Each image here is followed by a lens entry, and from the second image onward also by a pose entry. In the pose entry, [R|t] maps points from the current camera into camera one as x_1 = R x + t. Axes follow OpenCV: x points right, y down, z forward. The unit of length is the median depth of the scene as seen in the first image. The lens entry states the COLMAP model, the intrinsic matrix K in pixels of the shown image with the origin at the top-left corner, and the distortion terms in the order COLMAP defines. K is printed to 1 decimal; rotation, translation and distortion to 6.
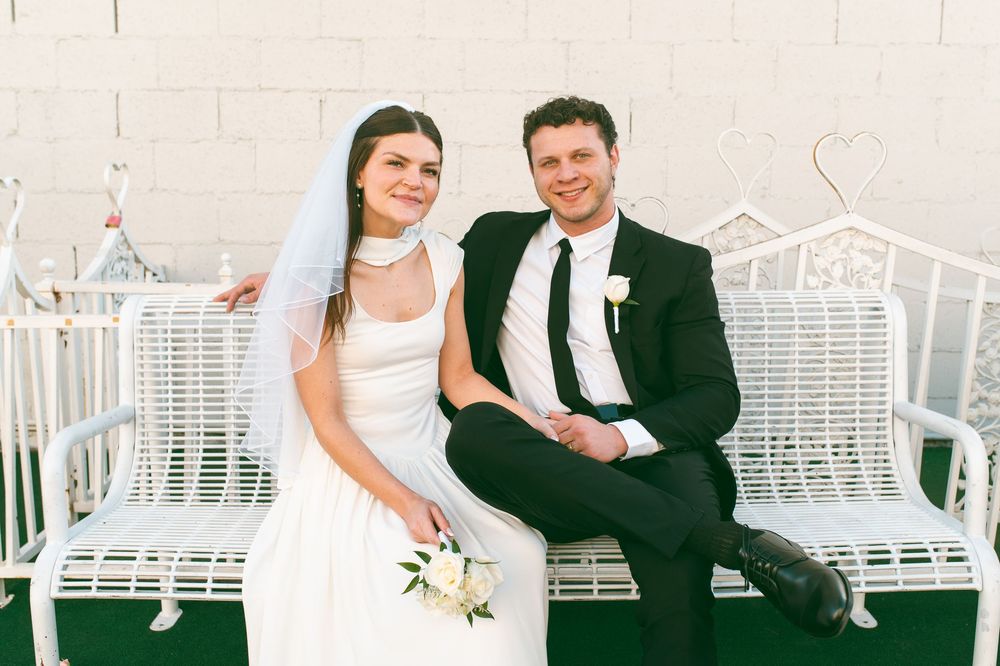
lens RADIAL K [[998.8, 0, 502.6], [0, 998.8, 331.3], [0, 0, 1]] dist [-0.023588, 0.000000]
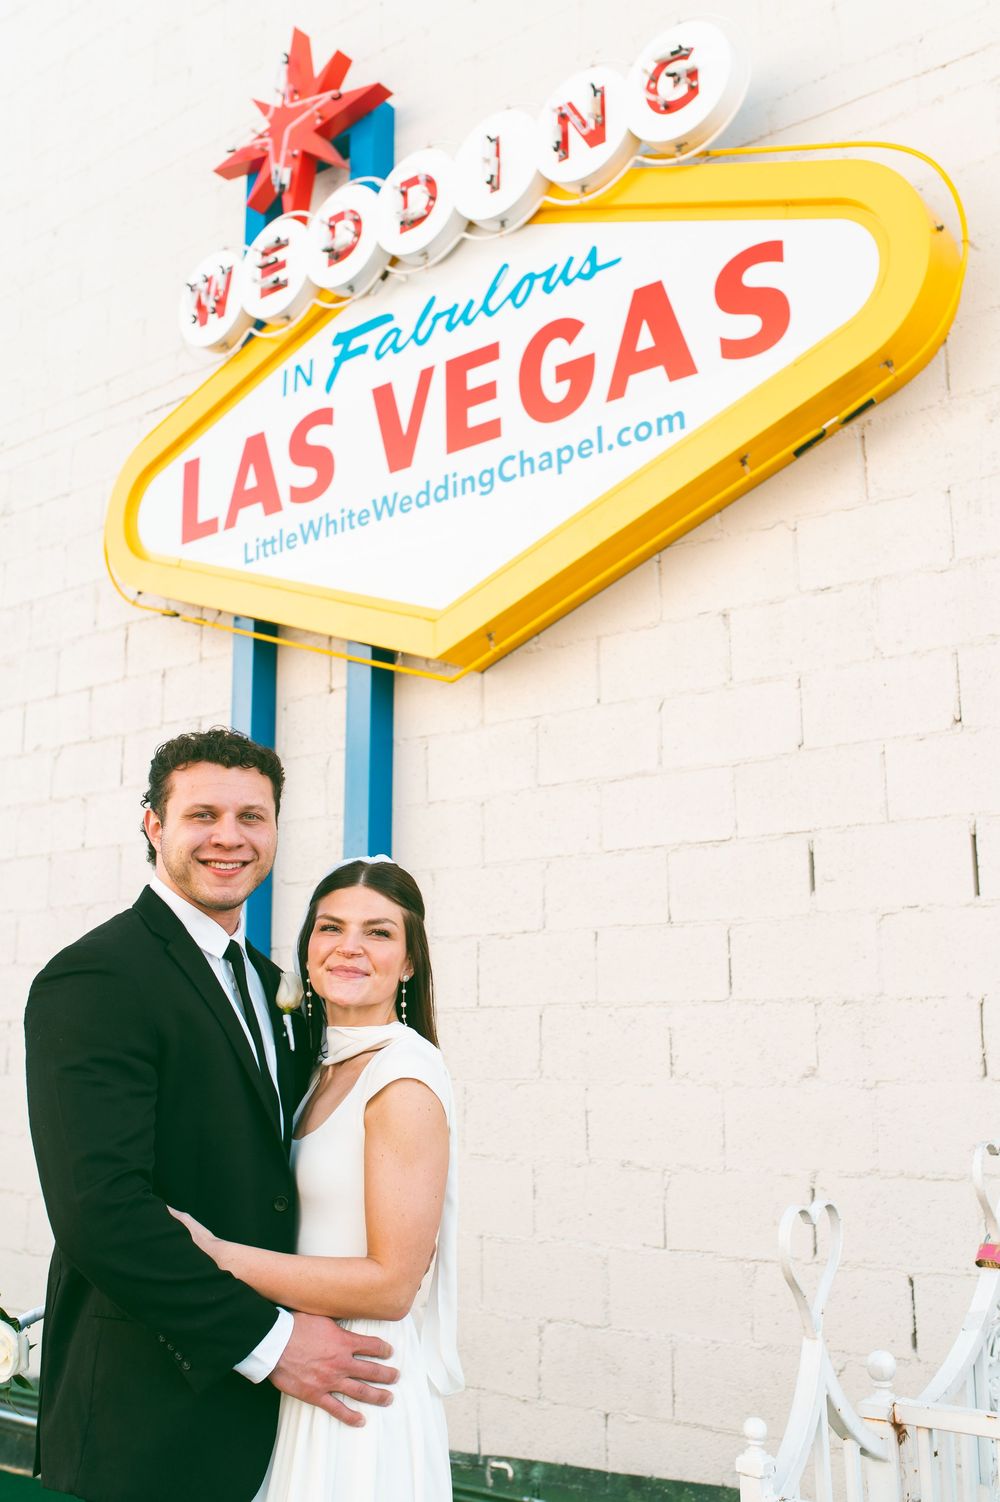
lens RADIAL K [[1500.2, 0, 512.4], [0, 1500.2, 746.6], [0, 0, 1]] dist [-0.023588, 0.000000]
pose [[0.809483, -0.133755, -0.571705, -0.124317], [-0.070651, 0.944442, -0.320995, -0.107080], [0.582877, 0.300232, 0.755060, 0.200080]]
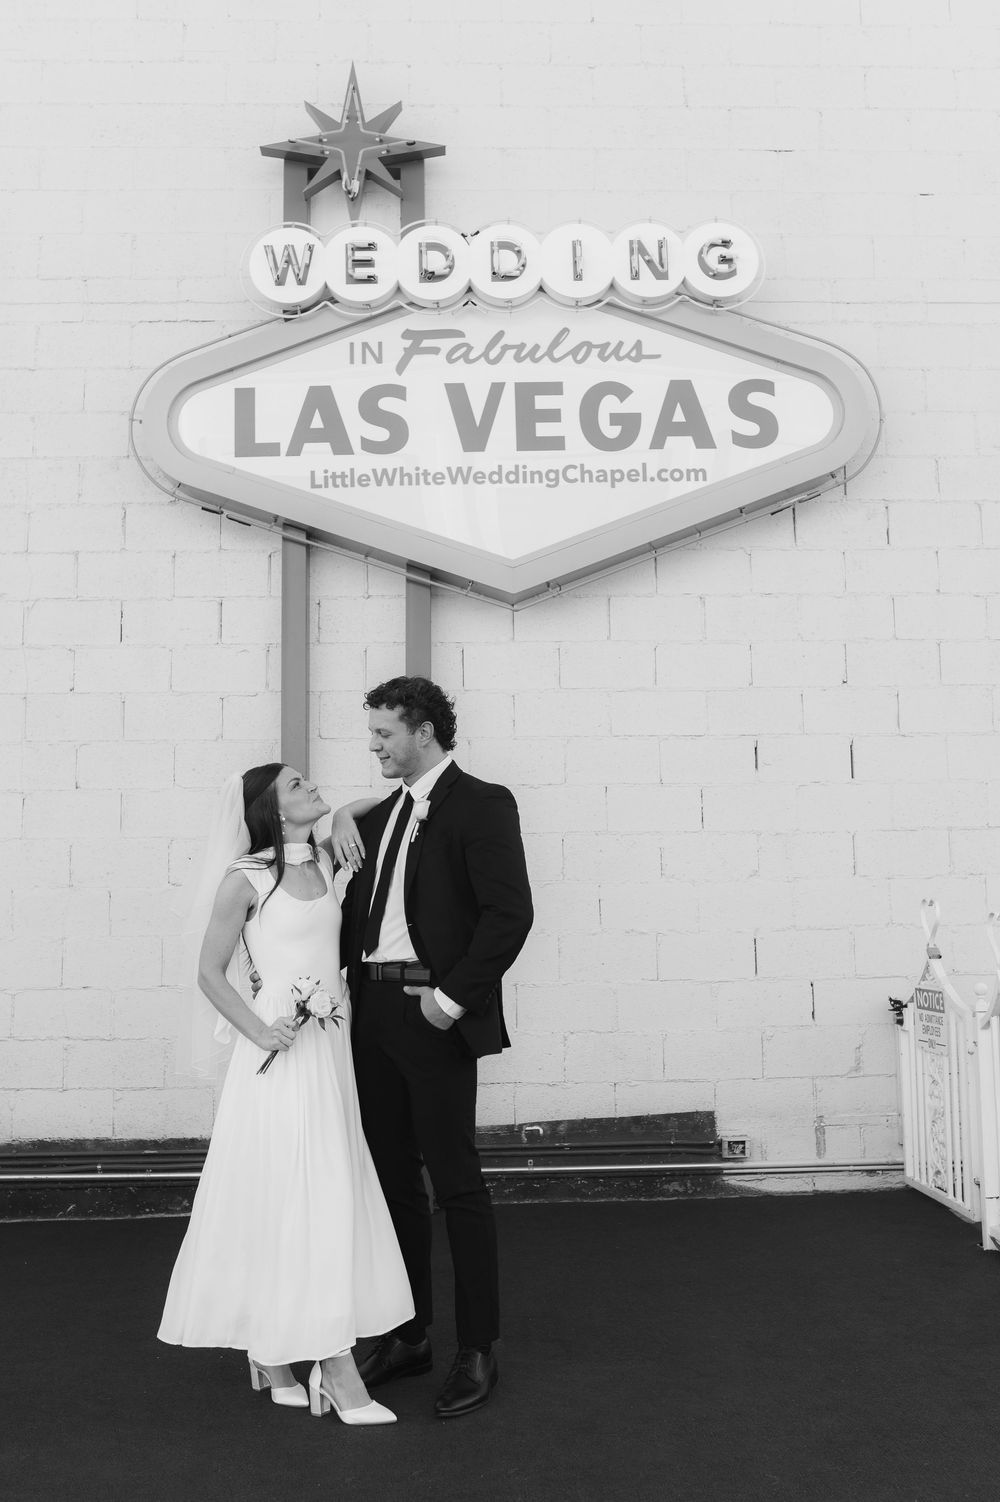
lens RADIAL K [[1500.2, 0, 499.1], [0, 1500.2, 739.9], [0, 0, 1]] dist [-0.023588, 0.000000]
pose [[0.997722, -0.017596, 0.065127, -1.105827], [0.034541, 0.962488, -0.269118, 0.101377], [-0.057948, 0.270754, 0.960903, -0.684050]]
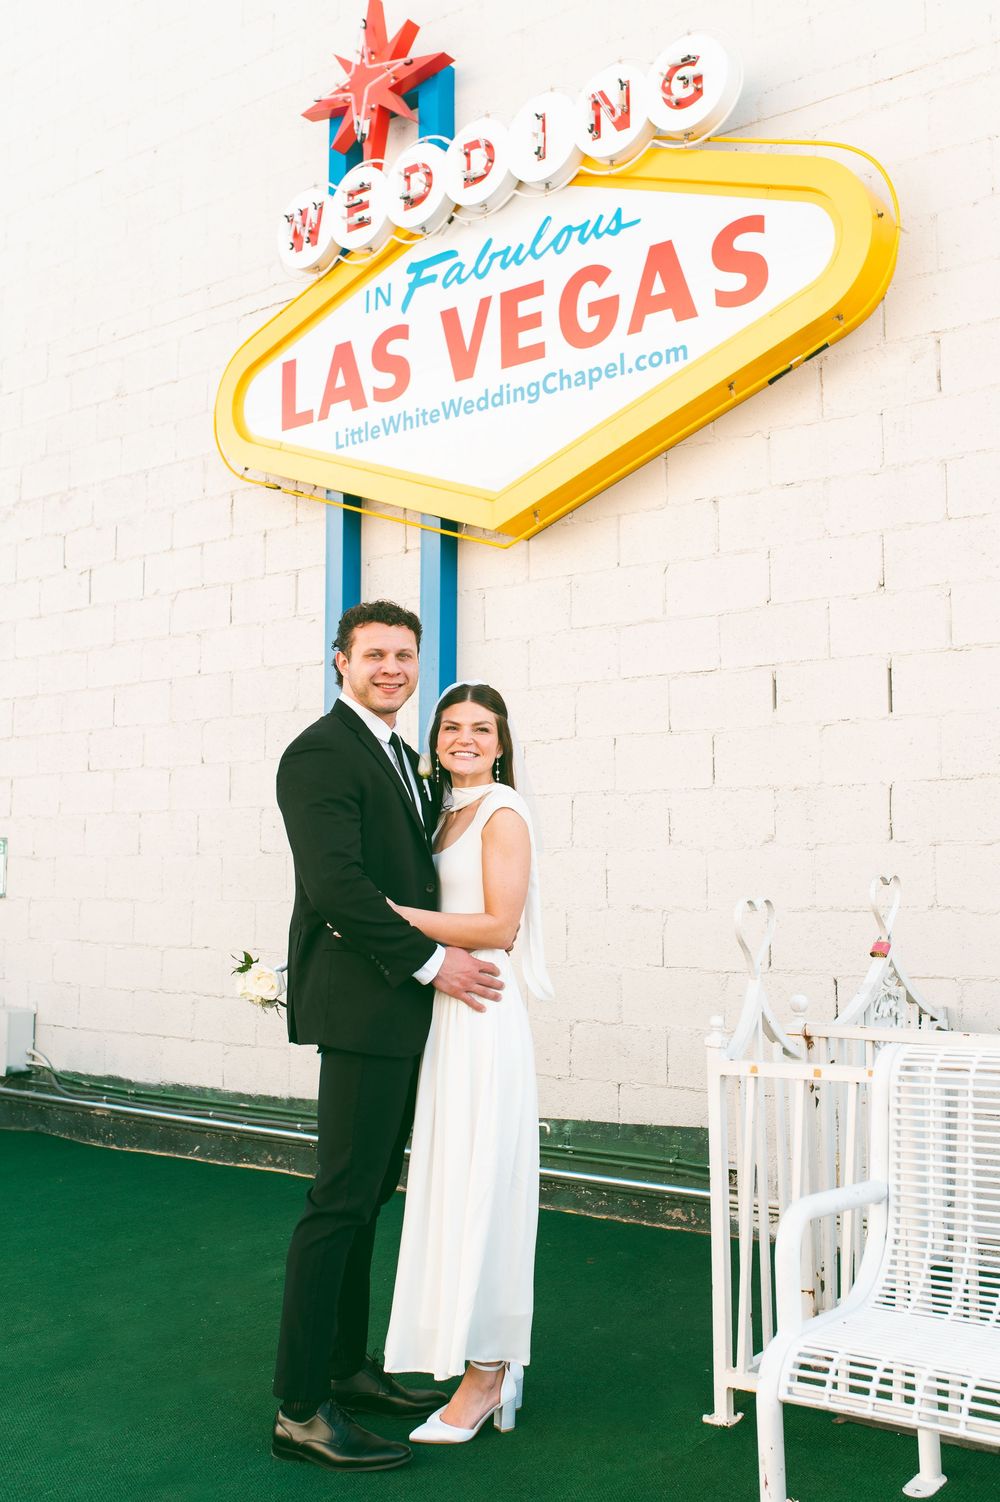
lens RADIAL K [[1500.2, 0, 529.7], [0, 1500.2, 725.4], [0, 0, 1]] dist [-0.023588, 0.000000]
pose [[0.816101, -0.071605, -0.573457, 0.087817], [-0.073782, 0.971265, -0.226277, 0.008056], [0.573181, 0.226976, 0.787367, -0.157488]]
